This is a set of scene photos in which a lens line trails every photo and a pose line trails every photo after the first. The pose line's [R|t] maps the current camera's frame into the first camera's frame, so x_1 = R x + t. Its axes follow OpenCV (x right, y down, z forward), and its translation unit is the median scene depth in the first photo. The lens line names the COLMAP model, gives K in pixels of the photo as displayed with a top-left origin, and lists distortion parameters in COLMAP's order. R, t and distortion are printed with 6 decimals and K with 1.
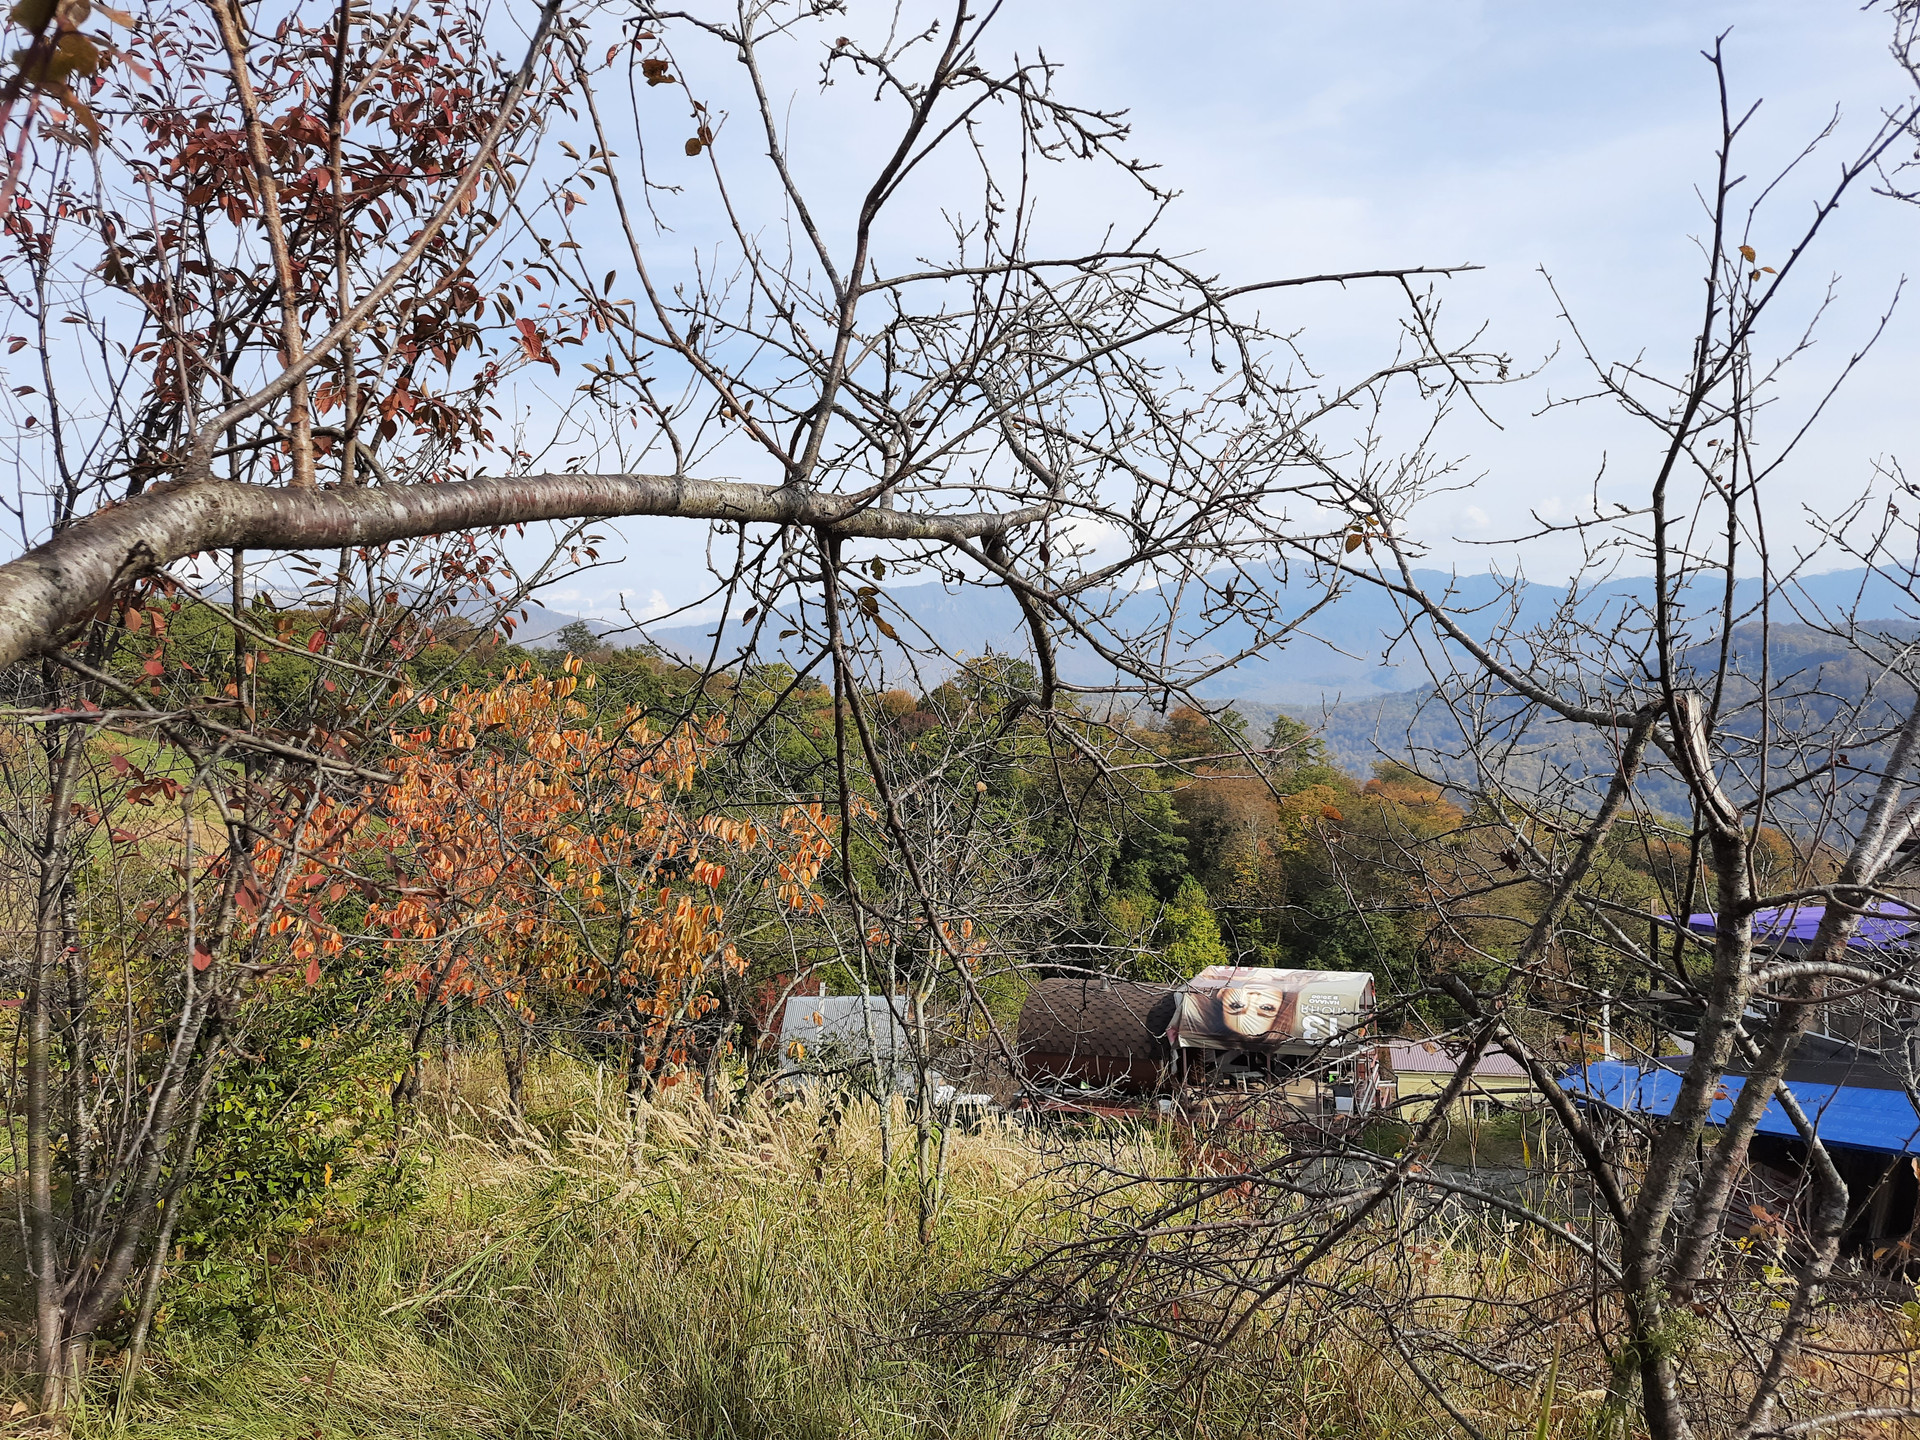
lens RADIAL K [[1325.6, 0, 965.4], [0, 1325.6, 721.0], [0, 0, 1]] dist [0.072977, -0.083340]
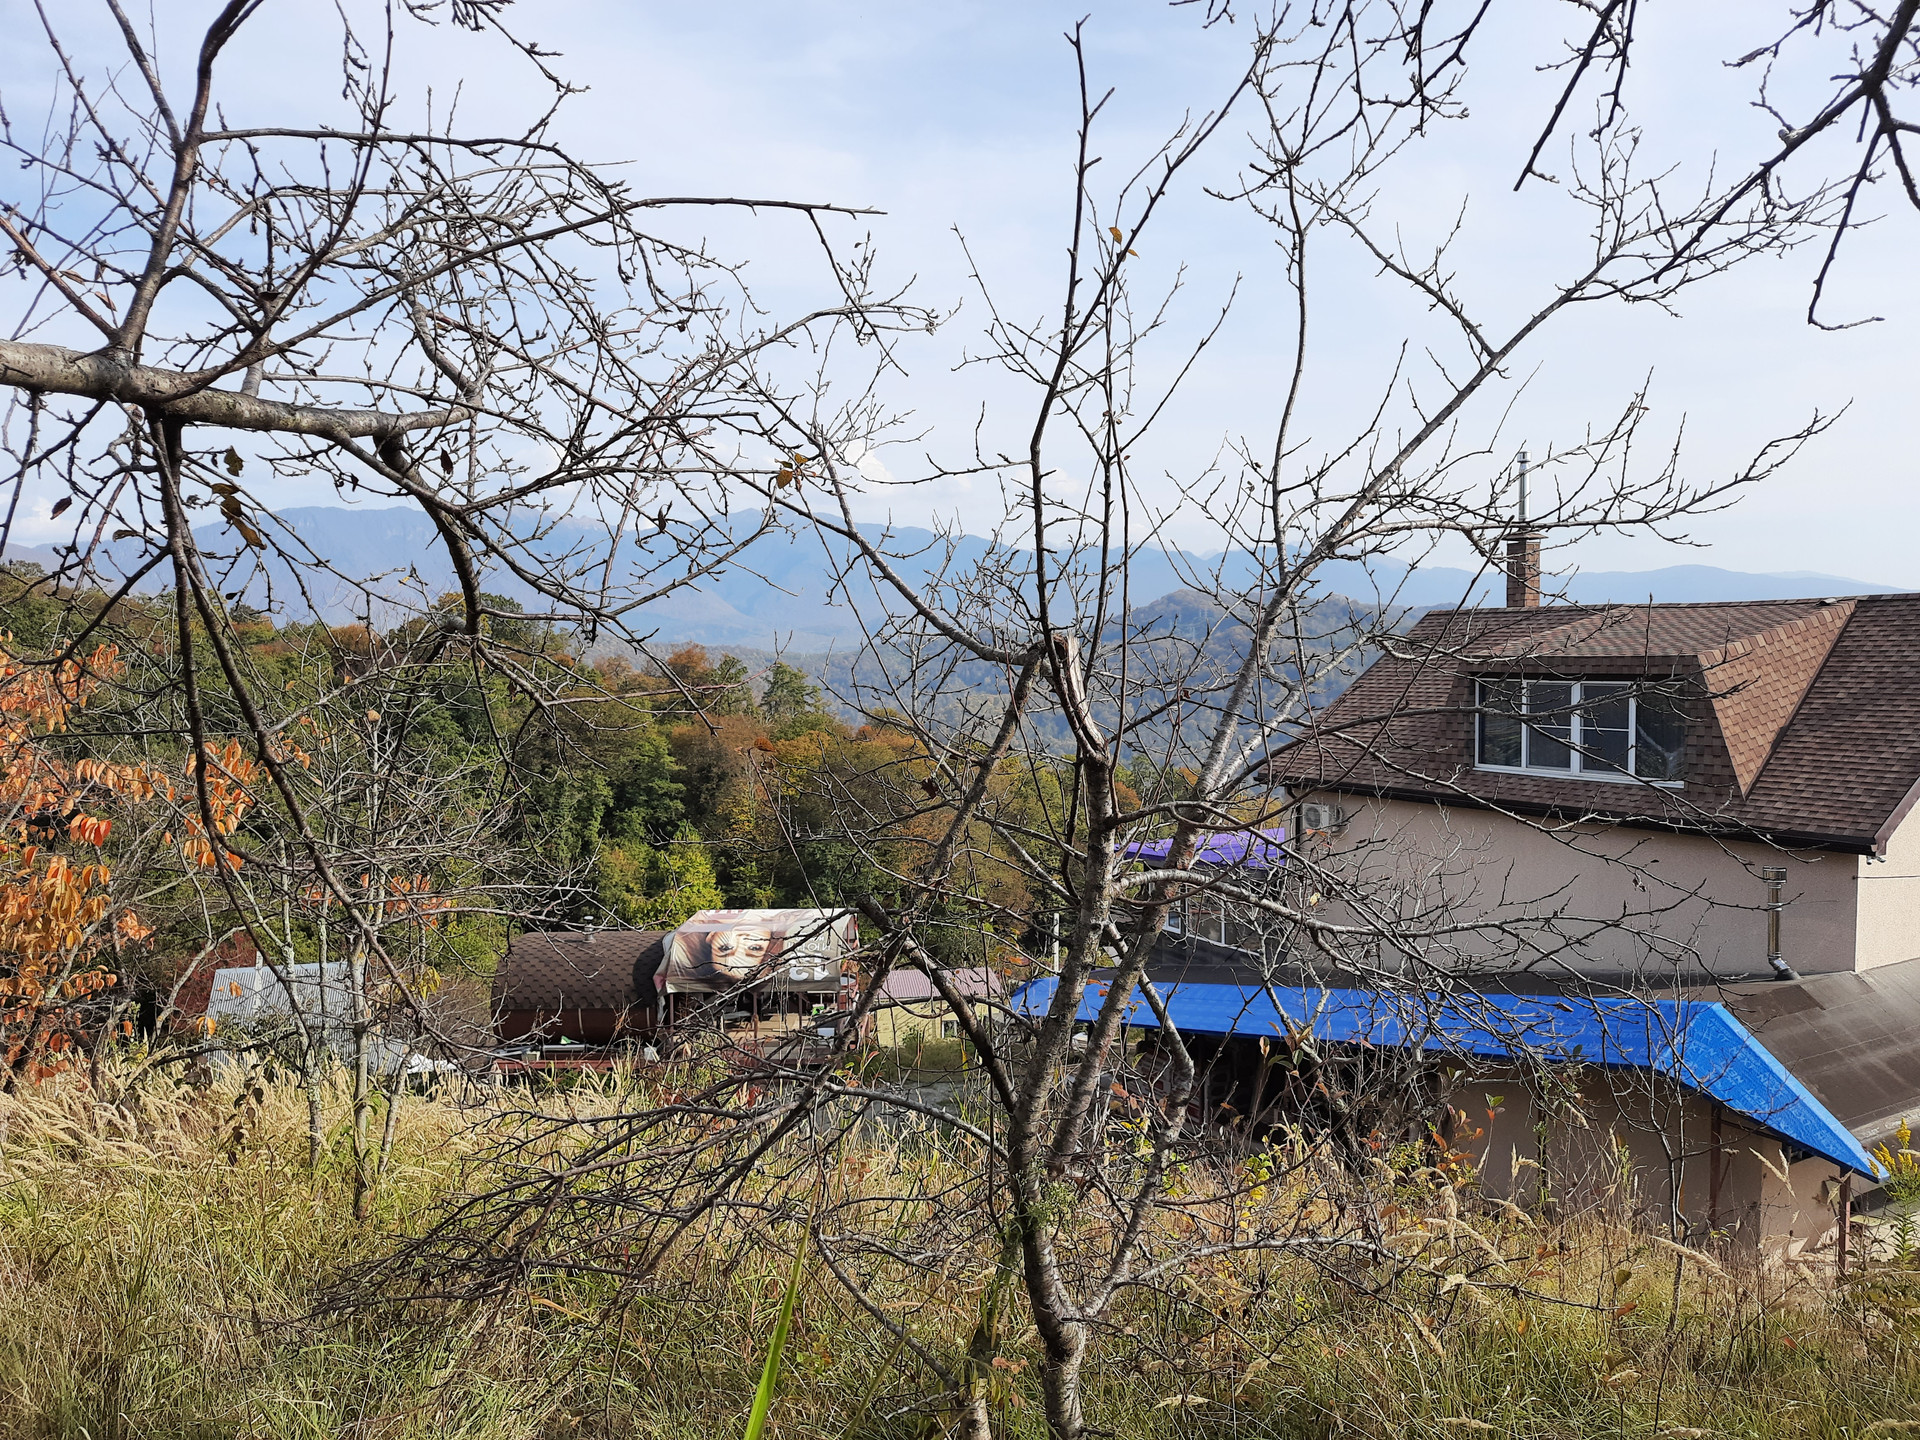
lens RADIAL K [[1325.6, 0, 965.4], [0, 1325.6, 721.0], [0, 0, 1]] dist [0.072977, -0.083340]
pose [[0.937418, 0.004882, 0.348171, 0.060772], [-0.017577, 0.999290, 0.033313, 0.013649], [-0.347762, -0.037348, 0.936839, -0.004584]]
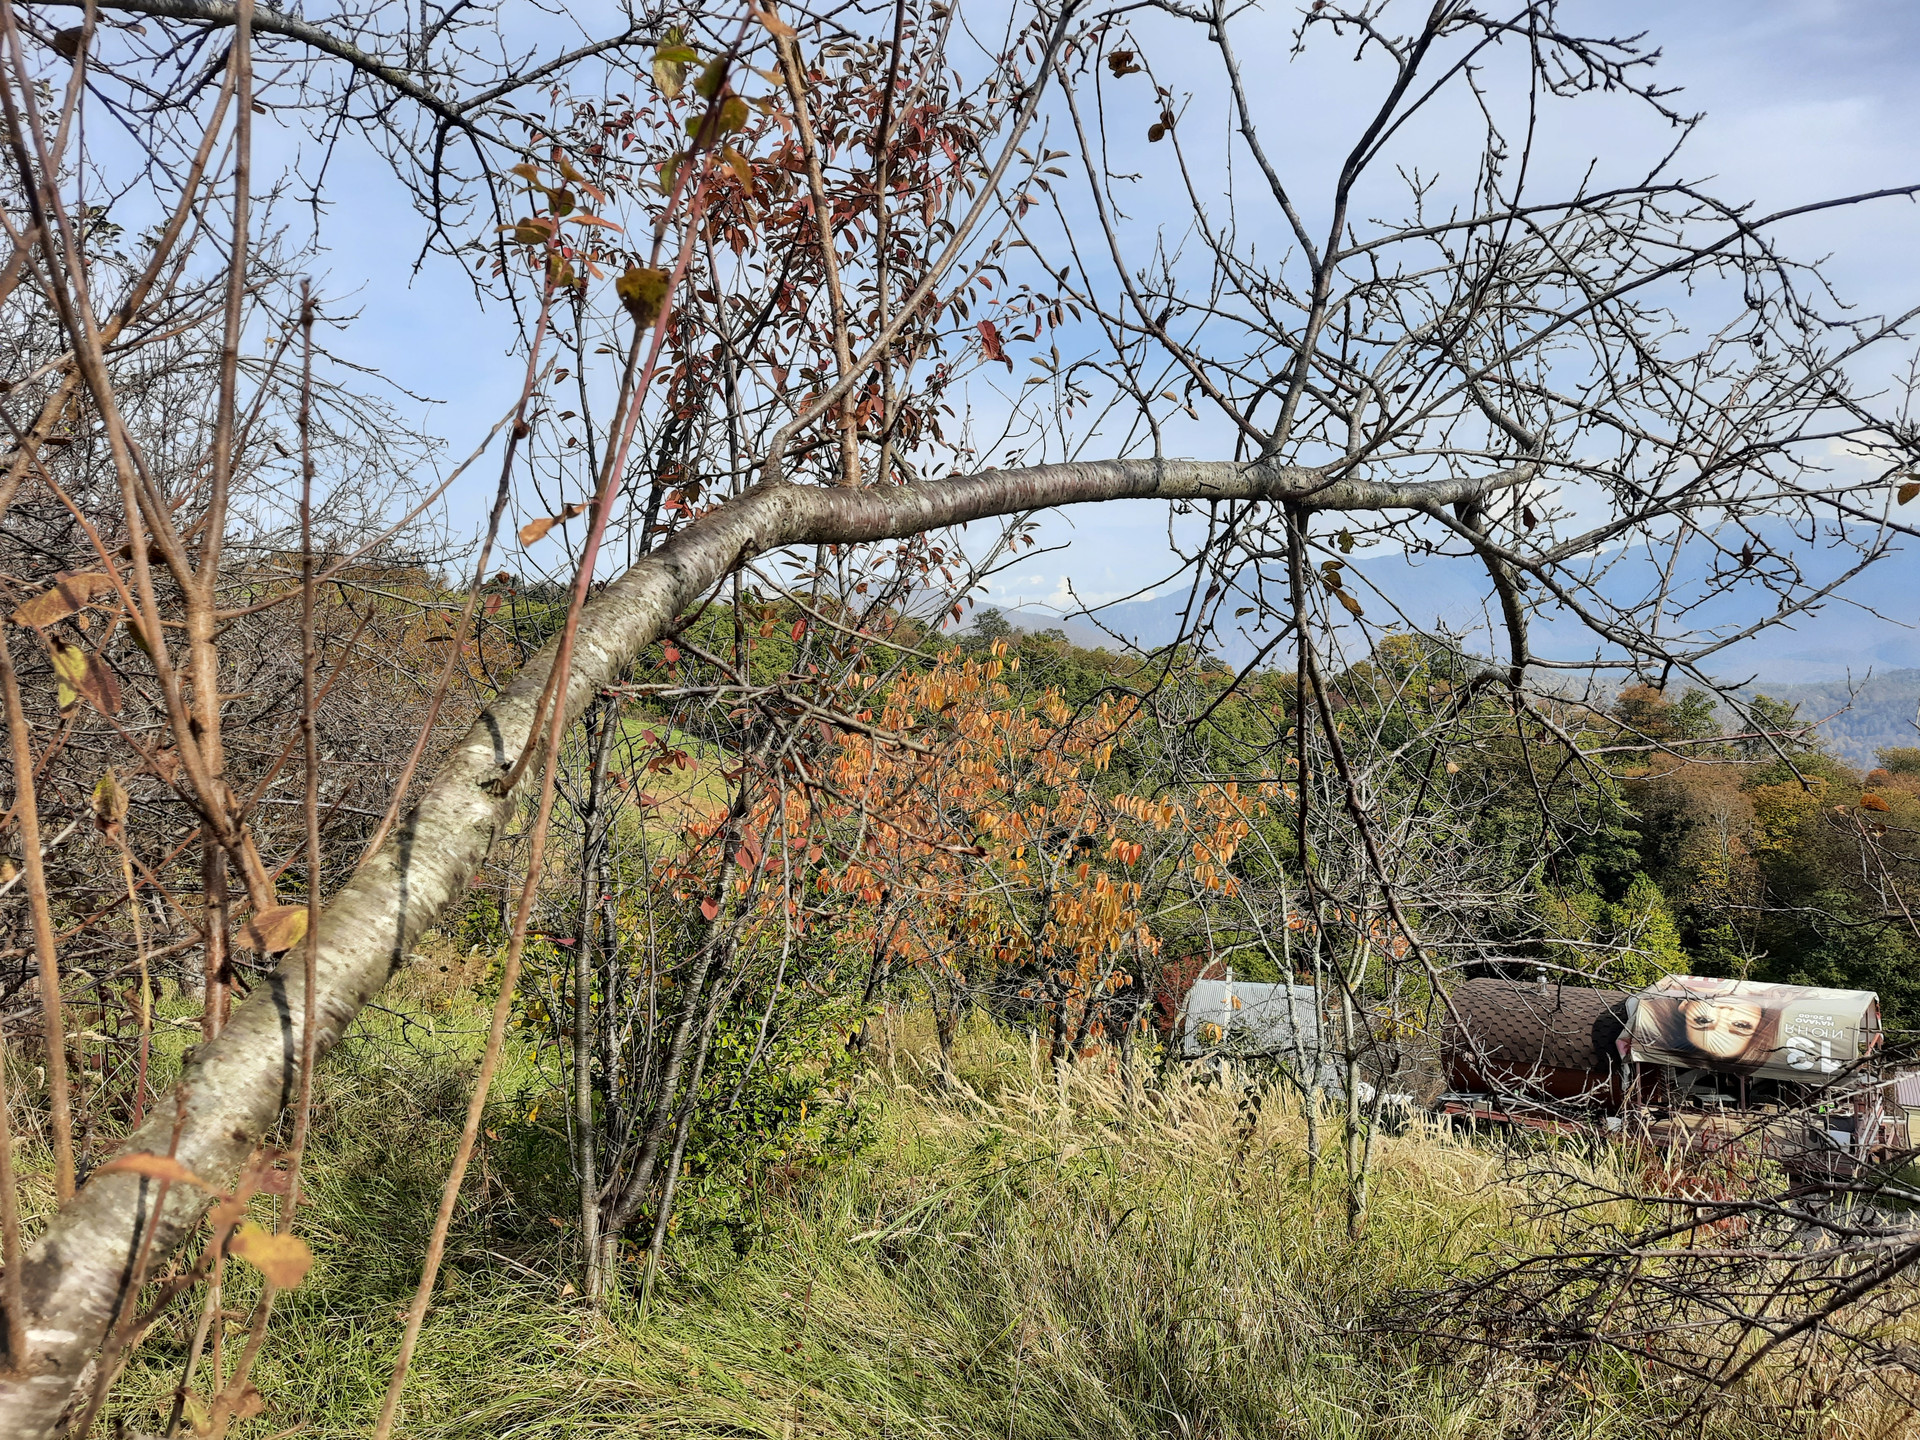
lens RADIAL K [[1331.2, 0, 970.5], [0, 1331.2, 719.8], [0, 0, 1]] dist [0.078897, -0.081482]
pose [[0.960359, 0.002974, -0.278750, -0.043927], [0.000342, 0.999930, 0.011844, 0.003223], [0.278766, -0.011470, 0.960291, -0.019576]]
